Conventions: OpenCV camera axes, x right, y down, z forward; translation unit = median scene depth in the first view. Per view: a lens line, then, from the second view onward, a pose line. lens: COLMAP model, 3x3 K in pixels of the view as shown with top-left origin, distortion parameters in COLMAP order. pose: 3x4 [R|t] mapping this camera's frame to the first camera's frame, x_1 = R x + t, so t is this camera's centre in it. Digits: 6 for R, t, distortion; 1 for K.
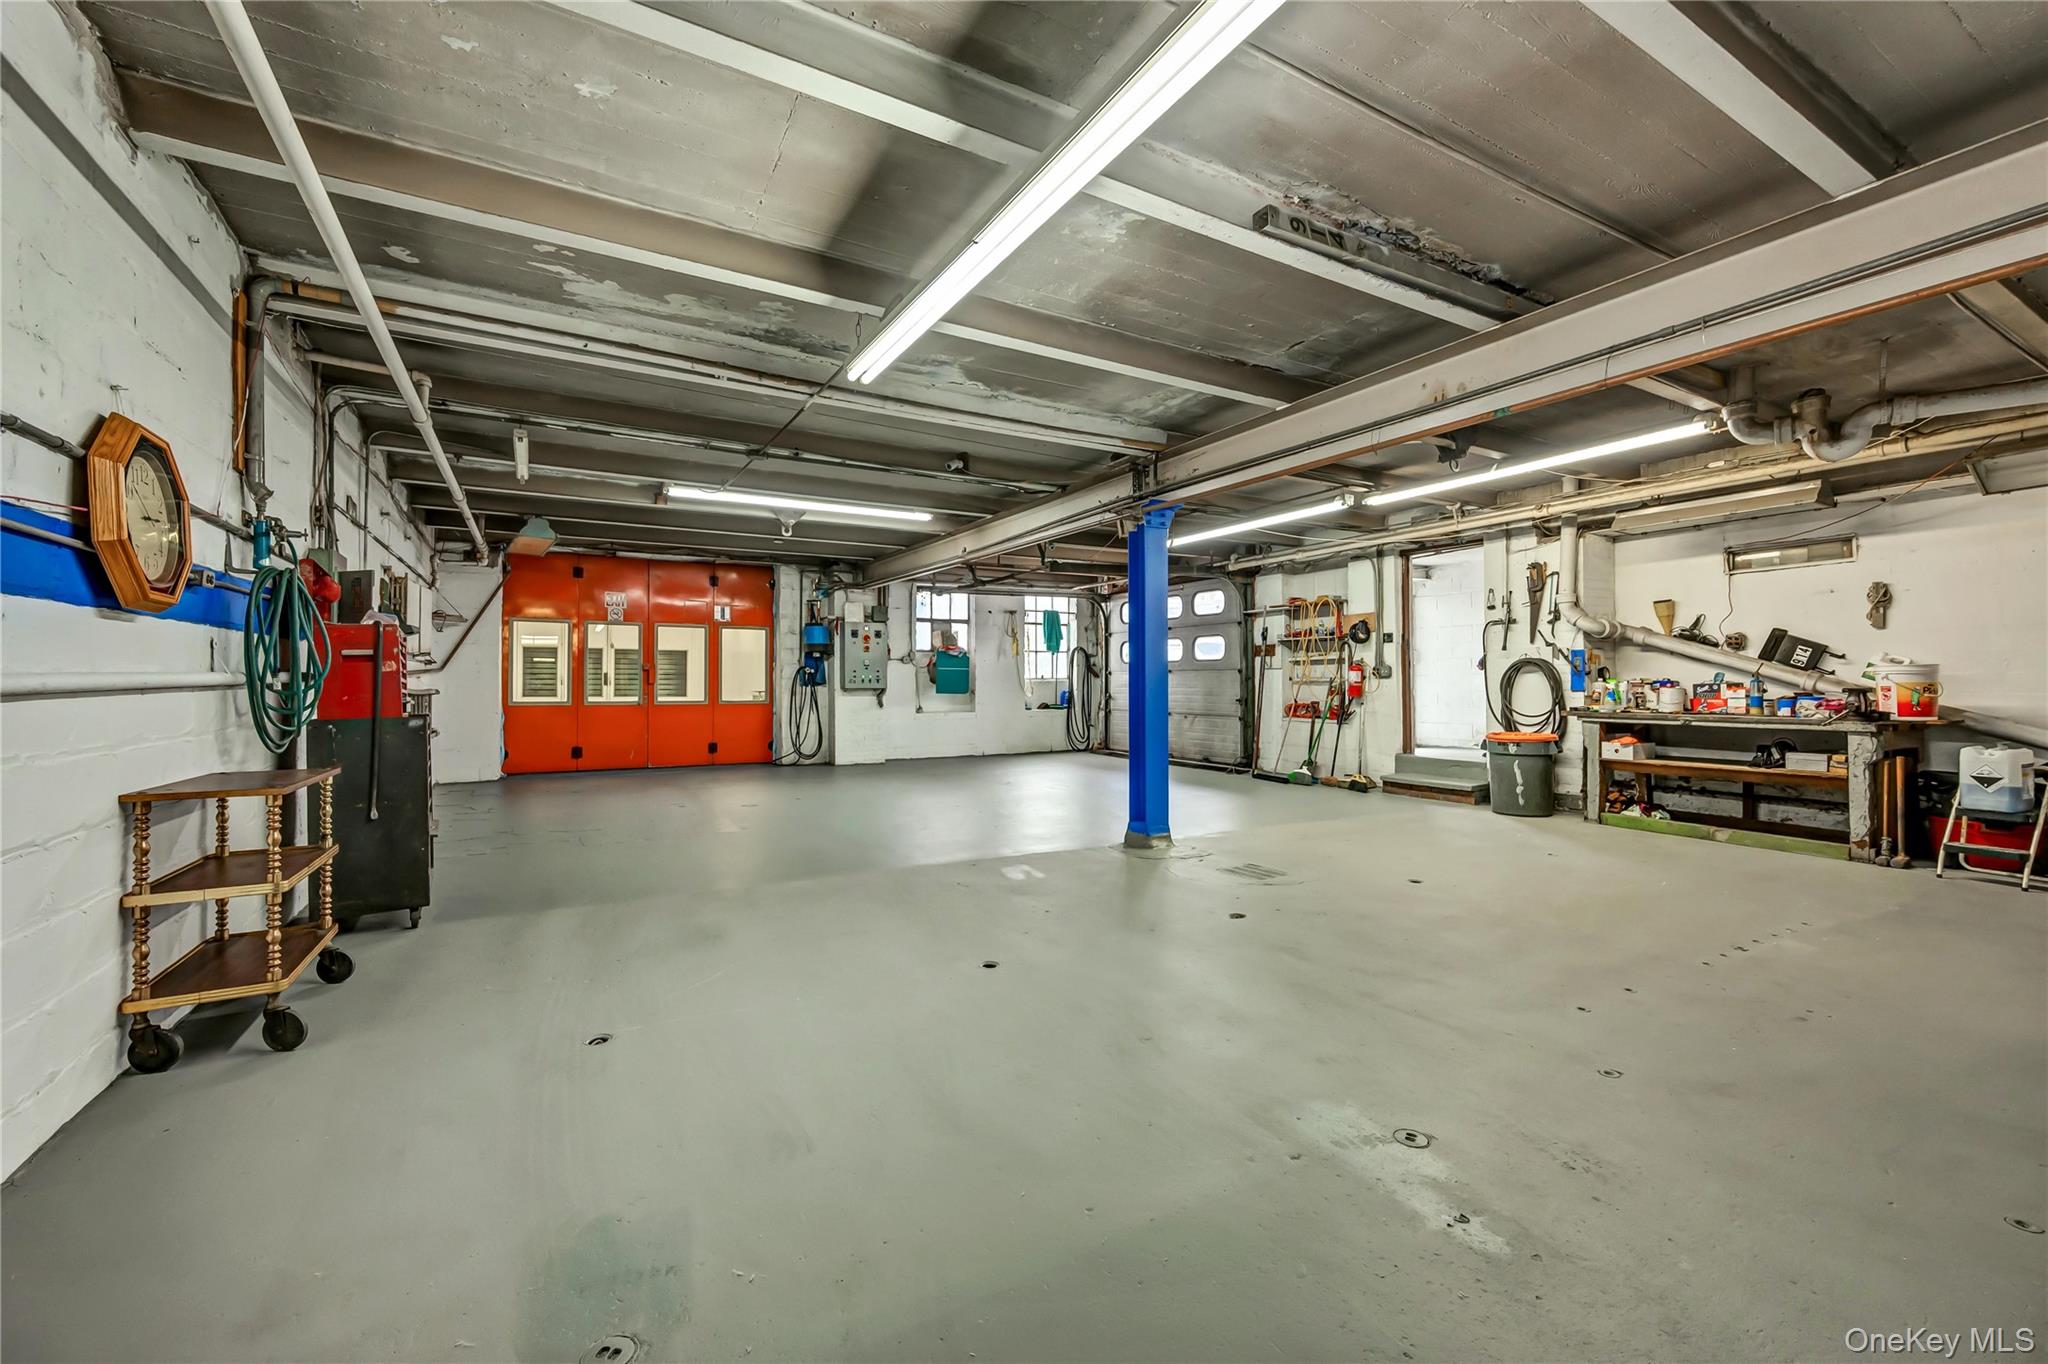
lens RADIAL K [[826.2, 0, 1023.4], [0, 826.2, 678.9], [0, 0, 1]] dist [-0.000234, -0.000279]
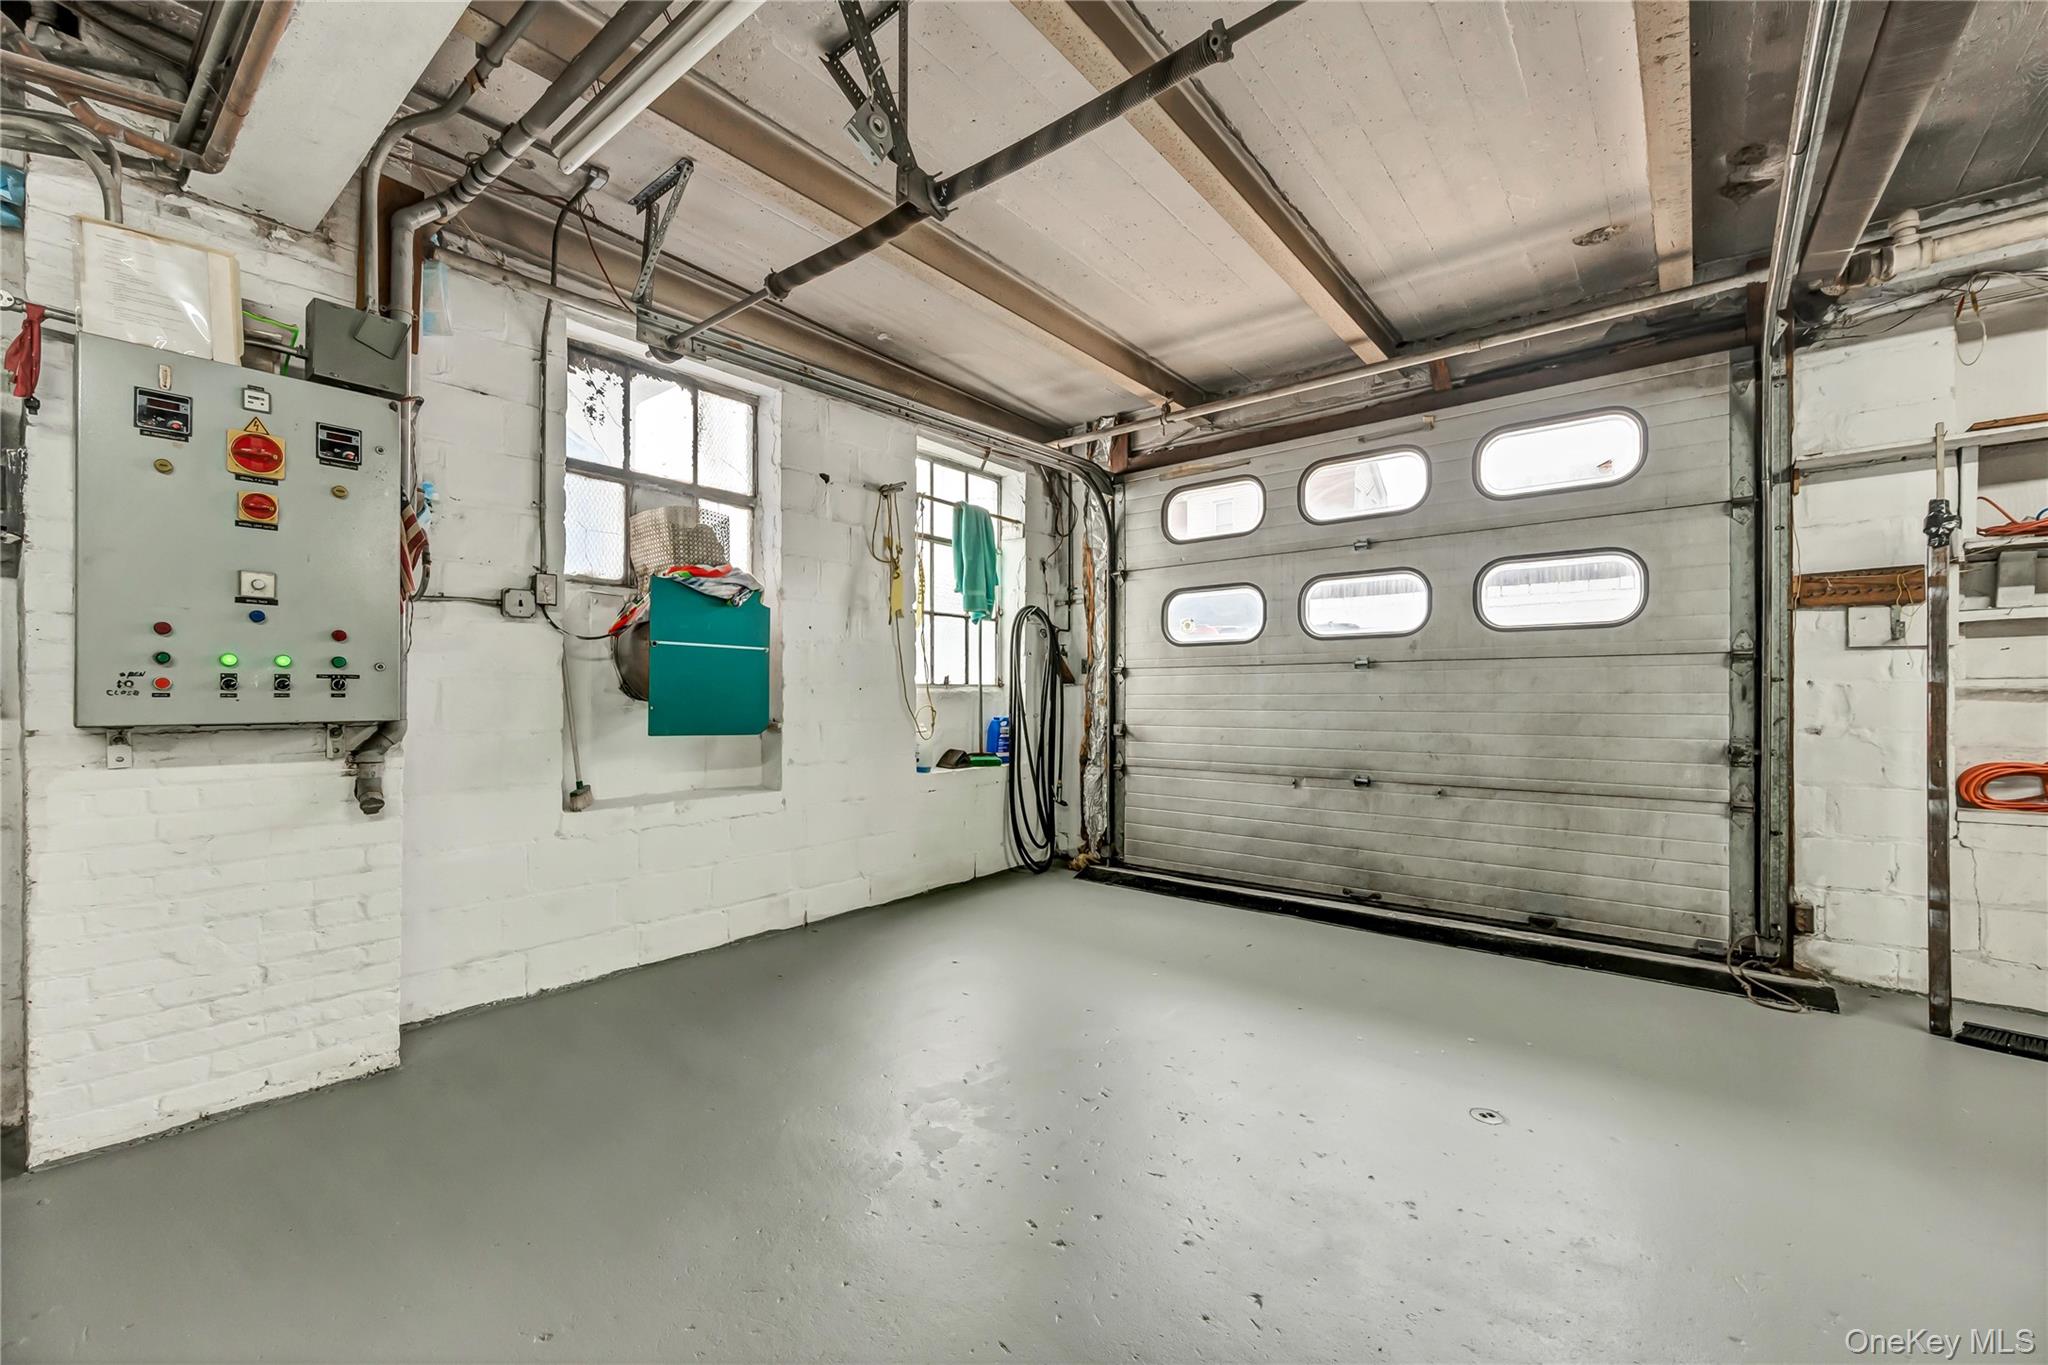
lens RADIAL K [[826.2, 0, 1030.4], [0, 826.2, 690.5], [0, 0, 1]] dist [-0.000234, -0.000279]
pose [[0.930335, 0.001837, 0.366707, -0.086363], [-0.000183, 0.999990, -0.004545, 0.003962], [-0.366712, 0.004161, 0.930325, 0.685854]]
